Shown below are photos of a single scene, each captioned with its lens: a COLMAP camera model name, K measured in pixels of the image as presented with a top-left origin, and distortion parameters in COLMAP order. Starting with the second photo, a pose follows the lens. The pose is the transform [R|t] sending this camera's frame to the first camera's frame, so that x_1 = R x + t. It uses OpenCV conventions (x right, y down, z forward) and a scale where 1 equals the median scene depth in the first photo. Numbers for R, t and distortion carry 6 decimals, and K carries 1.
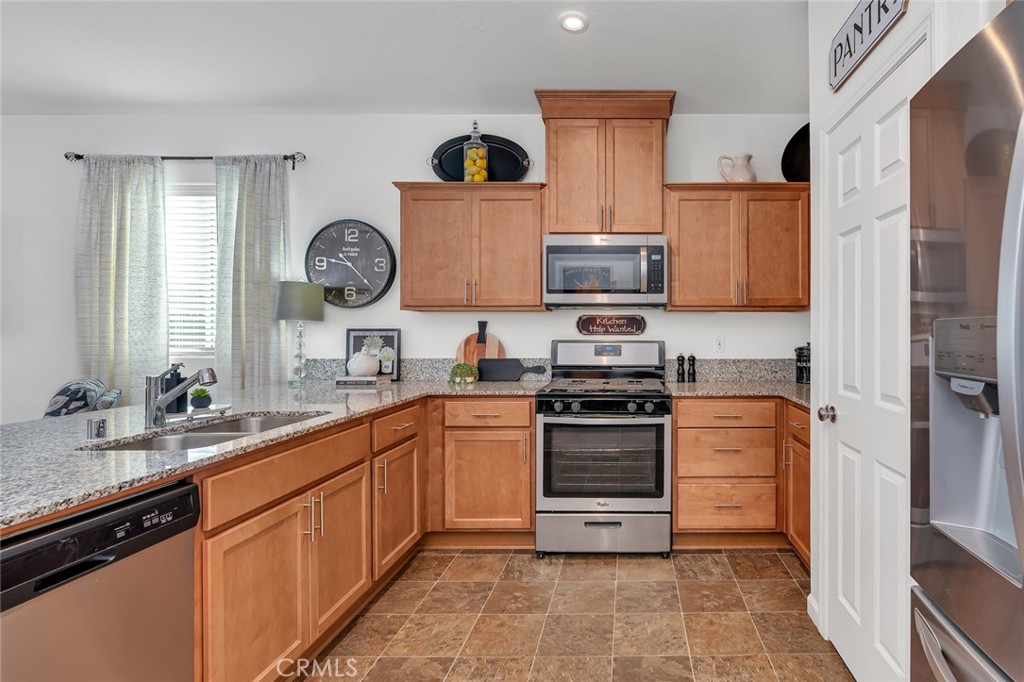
lens RADIAL K [[520.6, 0, 629.1], [0, 520.6, 332.4], [0, 0, 1]] dist [-0.006647, 0.001178]
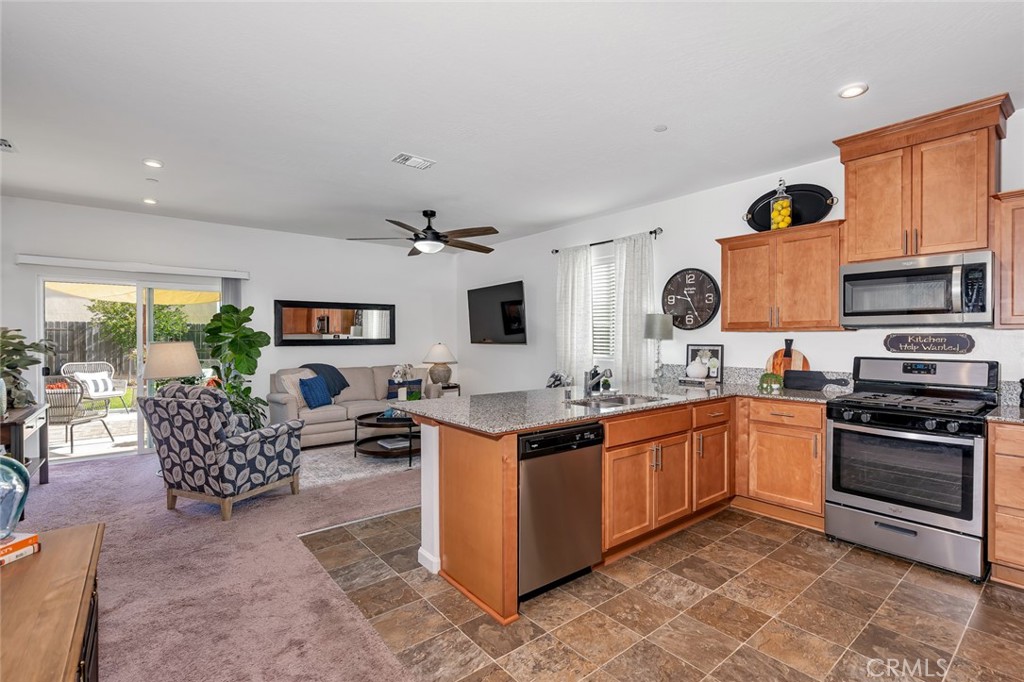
lens RADIAL K [[473.3, 0, 519.9], [0, 473.3, 337.9], [0, 0, 1]] dist [-0.002748, 0.001421]
pose [[0.636917, 0.001070, -0.770931, 0.208004], [-0.001712, 0.999999, -0.000026, -0.028427], [0.770930, 0.001336, 0.636918, -0.233127]]
